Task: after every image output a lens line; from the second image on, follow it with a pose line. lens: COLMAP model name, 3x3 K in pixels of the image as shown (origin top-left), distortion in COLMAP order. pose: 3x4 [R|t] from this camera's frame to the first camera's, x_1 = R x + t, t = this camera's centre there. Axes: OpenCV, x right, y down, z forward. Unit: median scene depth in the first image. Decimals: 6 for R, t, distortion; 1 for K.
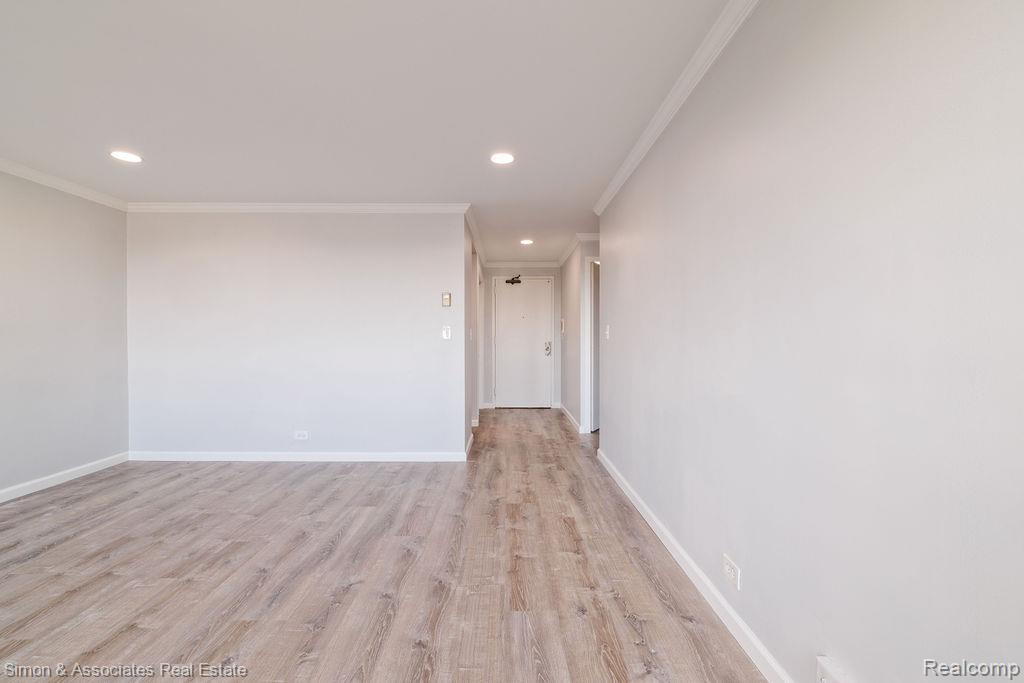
lens RADIAL K [[440.7, 0, 509.8], [0, 440.7, 343.0], [0, 0, 1]] dist [-0.000182, 0.001033]
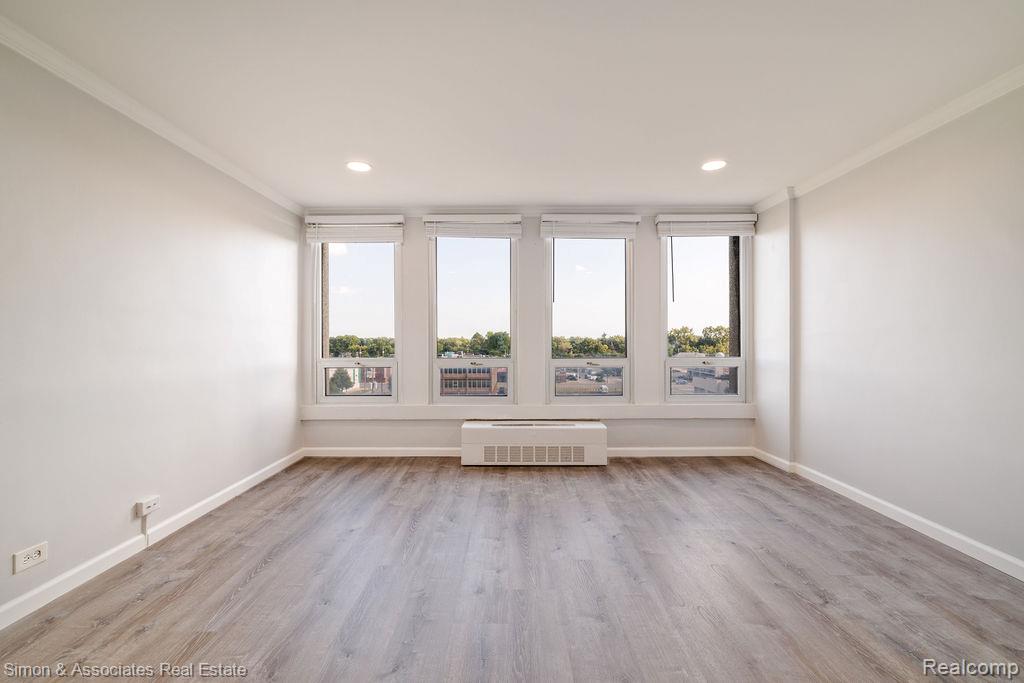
lens RADIAL K [[440.7, 0, 513.6], [0, 440.7, 340.8], [0, 0, 1]] dist [-0.000182, 0.001033]
pose [[-0.999991, 0.003389, 0.002462, -0.414059], [0.003407, 0.999969, 0.007116, -0.007170], [-0.002438, 0.007125, -0.999972, 1.270483]]
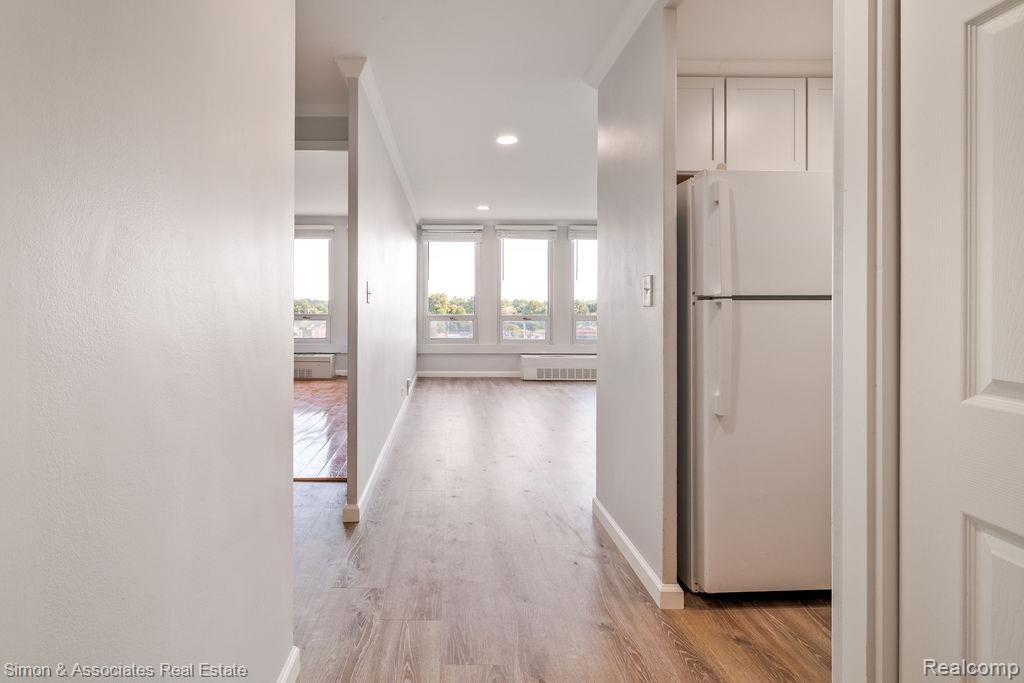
lens RADIAL K [[491.5, 0, 459.8], [0, 491.5, 300.0], [0, 0, 1]] dist [-0.001529, -0.000095]
pose [[-0.999843, -0.002784, -0.017514, 0.132832], [-0.002786, 0.999996, 0.000084, -0.019415], [0.017514, 0.000133, -0.999847, 2.427851]]
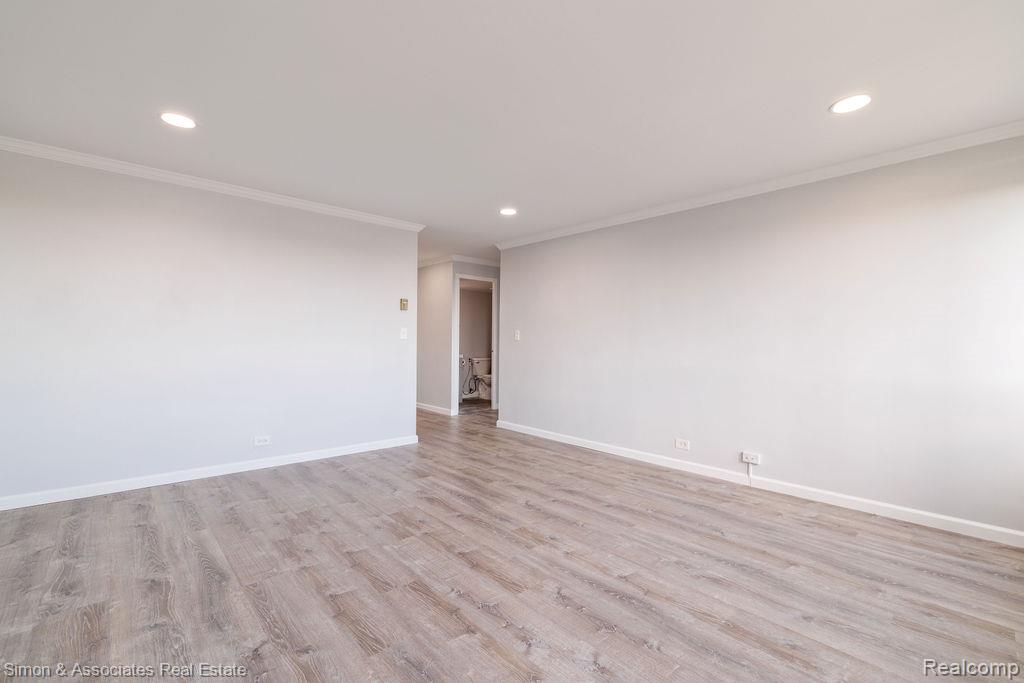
lens RADIAL K [[440.7, 0, 509.2], [0, 440.7, 340.4], [0, 0, 1]] dist [-0.000182, 0.001033]
pose [[0.744553, 0.009249, 0.667499, -1.038039], [-0.007271, 0.999957, -0.005745, -0.000330], [-0.667524, -0.000576, 0.744588, -0.061034]]
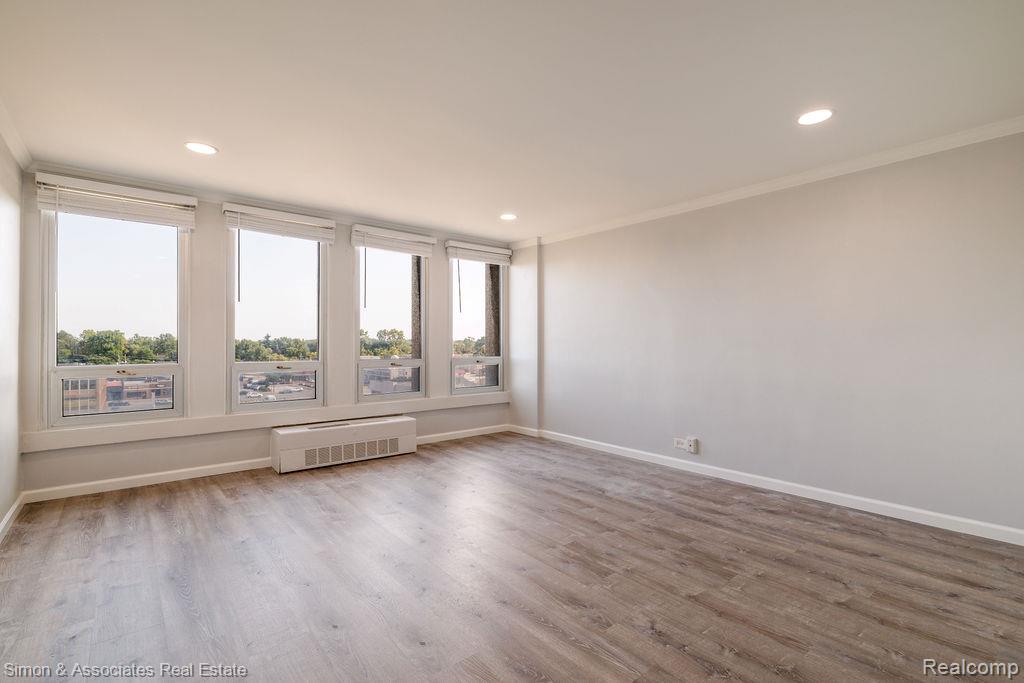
lens RADIAL K [[464.0, 0, 511.8], [0, 464.0, 342.2], [0, 0, 1]] dist [0.000091, 0.001857]
pose [[-0.772923, -0.001252, -0.634498, 0.110228], [-0.004607, 0.999983, 0.003638, -0.010947], [0.634483, 0.005735, -0.772916, 1.413001]]
